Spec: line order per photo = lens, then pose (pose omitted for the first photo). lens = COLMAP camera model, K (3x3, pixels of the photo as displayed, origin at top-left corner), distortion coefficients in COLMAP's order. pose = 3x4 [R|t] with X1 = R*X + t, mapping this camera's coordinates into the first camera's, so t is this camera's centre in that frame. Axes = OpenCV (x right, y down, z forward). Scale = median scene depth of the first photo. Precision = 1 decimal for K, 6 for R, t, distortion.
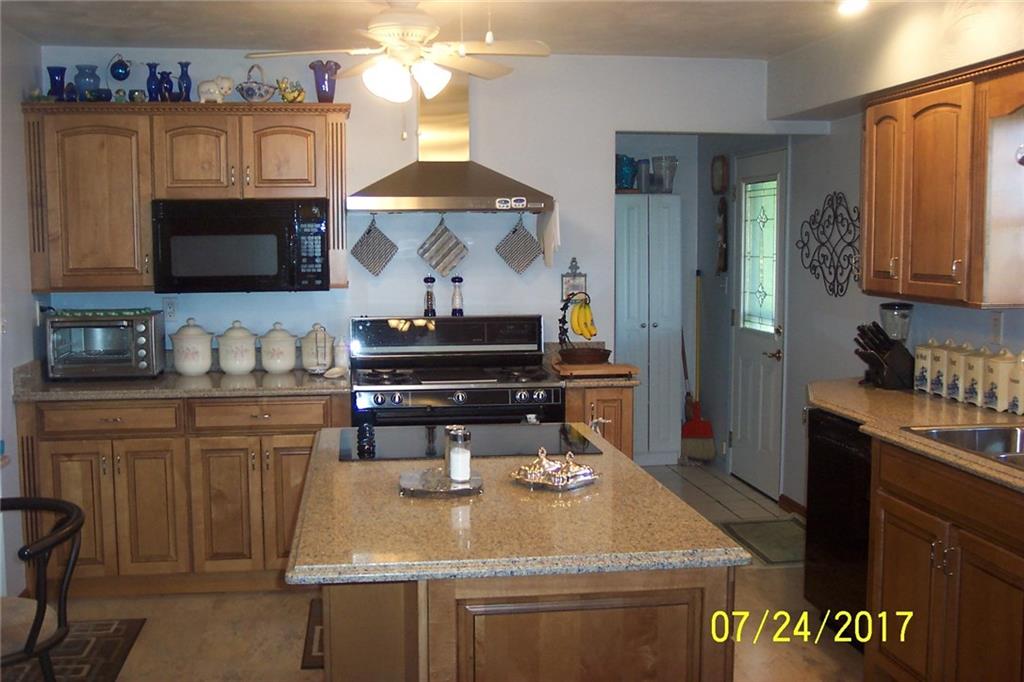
lens RADIAL K [[1114.5, 0, 515.7], [0, 1114.5, 339.5], [0, 0, 1]] dist [-0.015902, 0.000000]
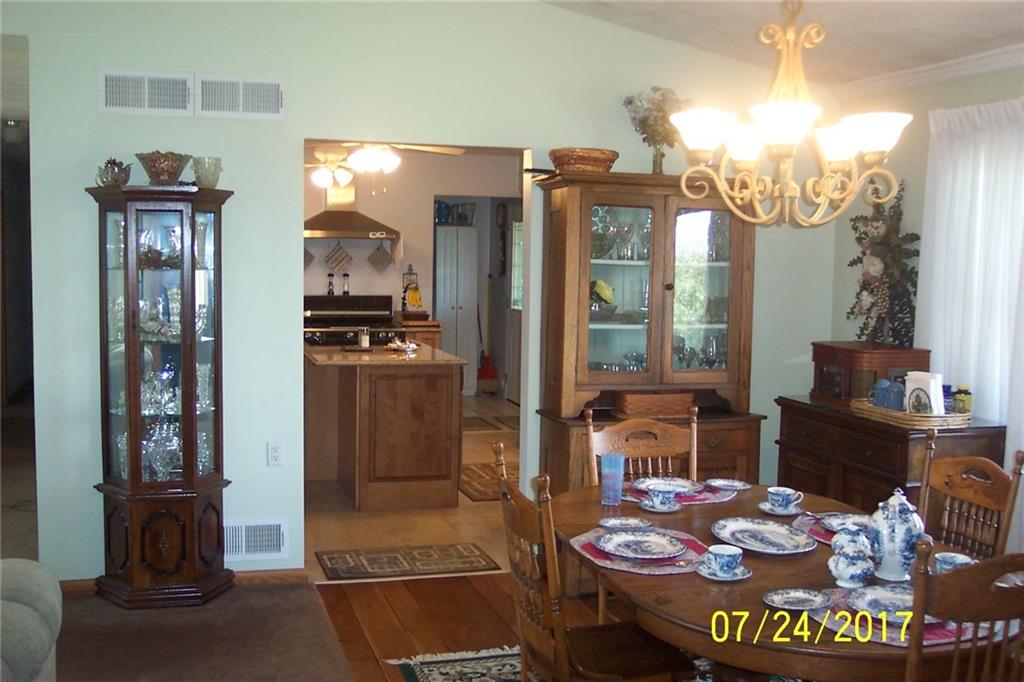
lens RADIAL K [[1114.5, 0, 508.0], [0, 1114.5, 337.3], [0, 0, 1]] dist [-0.015902, 0.000000]
pose [[0.990527, 0.006516, 0.137162, -0.038347], [-0.004668, 0.999894, -0.013793, 0.070475], [-0.137237, 0.013022, 0.990453, -0.822845]]
